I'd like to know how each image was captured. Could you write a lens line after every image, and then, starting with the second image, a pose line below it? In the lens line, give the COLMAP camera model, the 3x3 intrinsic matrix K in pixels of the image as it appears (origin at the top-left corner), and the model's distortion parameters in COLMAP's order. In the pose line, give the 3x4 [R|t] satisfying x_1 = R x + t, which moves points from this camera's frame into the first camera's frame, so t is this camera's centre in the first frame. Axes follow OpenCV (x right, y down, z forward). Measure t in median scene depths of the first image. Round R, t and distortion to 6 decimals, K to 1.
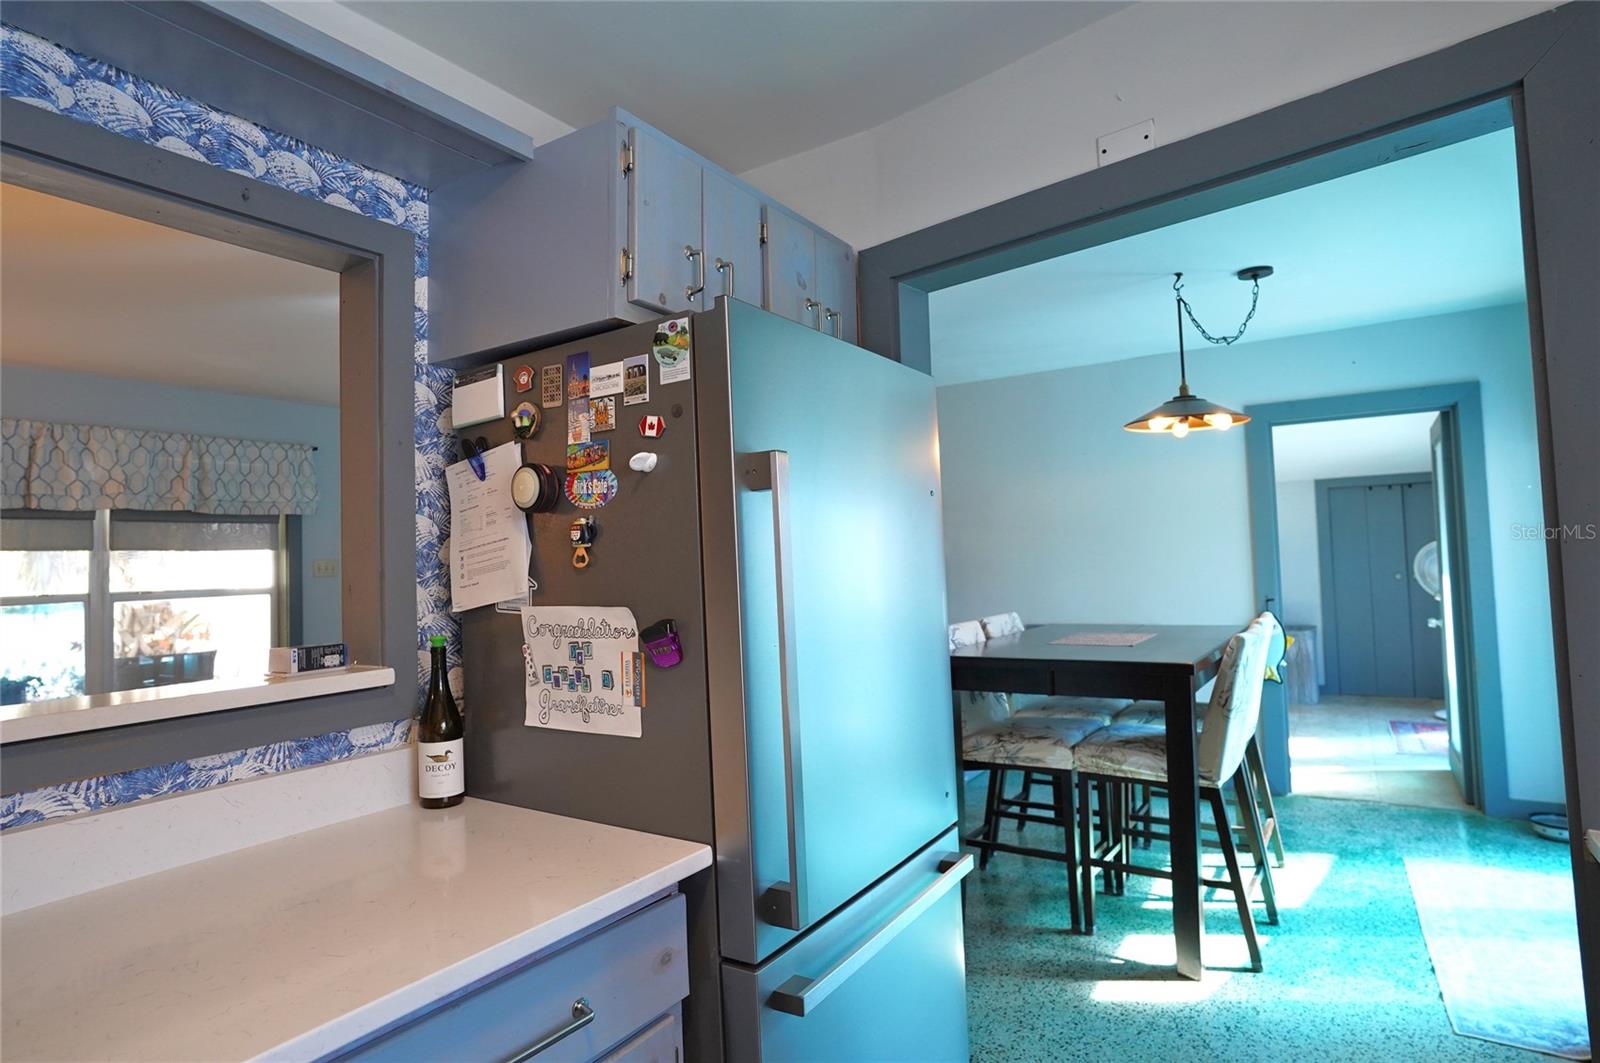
lens RADIAL K [[851.0, 0, 798.6], [0, 851.0, 530.3], [0, 0, 1]] dist [-0.029094, 0.012371]
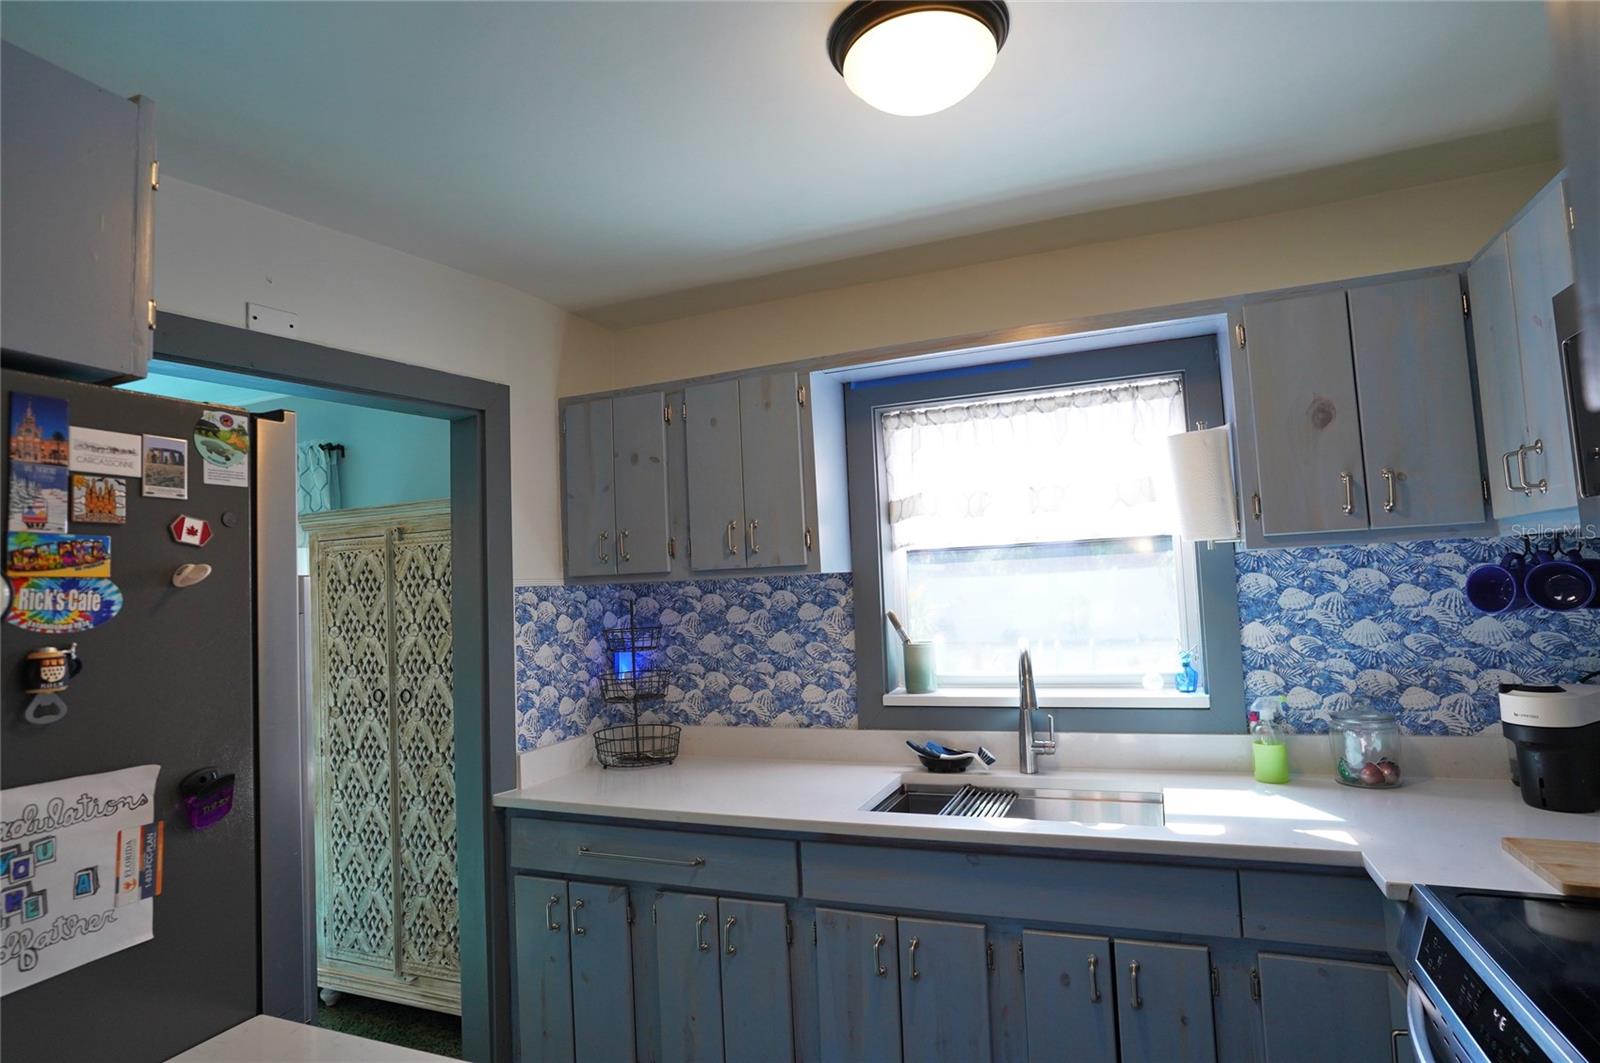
lens RADIAL K [[851.0, 0, 796.9], [0, 851.0, 528.8], [0, 0, 1]] dist [-0.029094, 0.012371]
pose [[-0.206556, 0.105639, 0.972715, -1.045051], [0.007409, 0.994295, -0.106409, -0.033599], [-0.978407, -0.014773, -0.206160, 0.582096]]
